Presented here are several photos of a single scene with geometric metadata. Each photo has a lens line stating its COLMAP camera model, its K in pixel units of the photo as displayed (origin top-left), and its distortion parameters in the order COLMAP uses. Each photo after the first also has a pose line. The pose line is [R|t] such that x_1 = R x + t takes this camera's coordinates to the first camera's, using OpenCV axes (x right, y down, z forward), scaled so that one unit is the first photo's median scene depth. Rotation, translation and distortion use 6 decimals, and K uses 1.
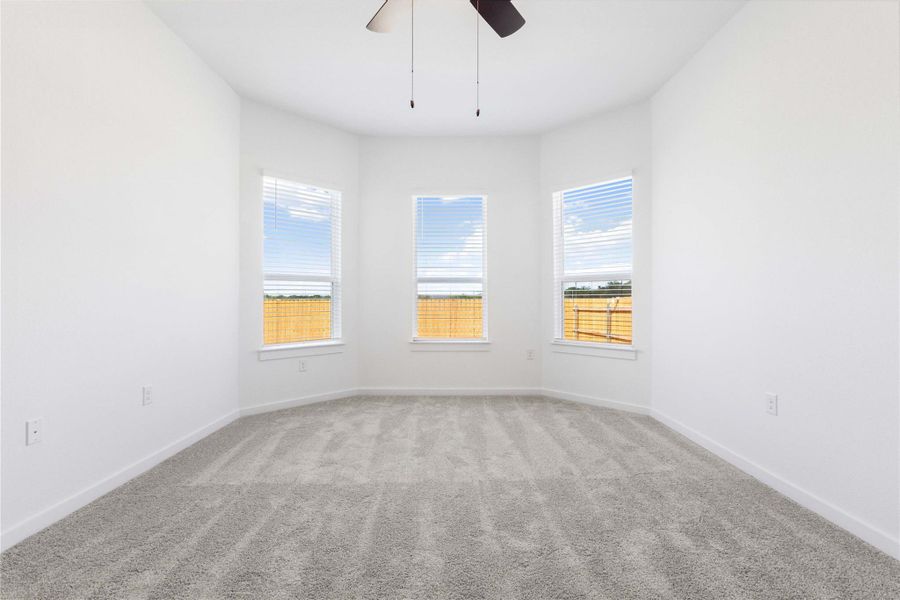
lens RADIAL K [[404.7, 0, 450.0], [0, 404.7, 300.0], [0, 0, 1]] dist [0.000896, 0.000272]
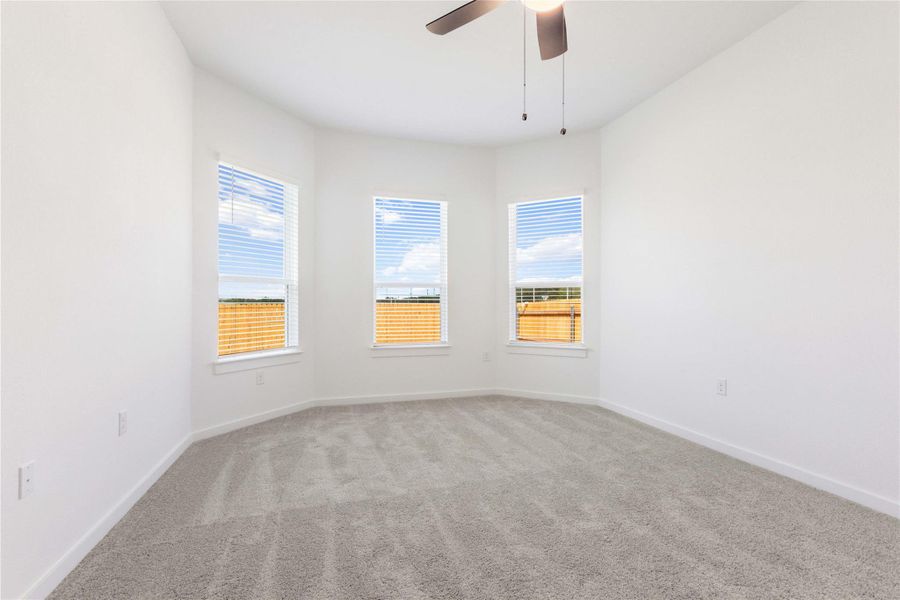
lens RADIAL K [[406.5, 0, 449.7], [0, 406.5, 305.7], [0, 0, 1]] dist [-0.000437, 0.000201]
pose [[0.955127, -0.000236, 0.296197, -0.279045], [-0.000963, 0.999992, 0.003901, -0.001365], [-0.296196, -0.004011, 0.955119, 0.026706]]
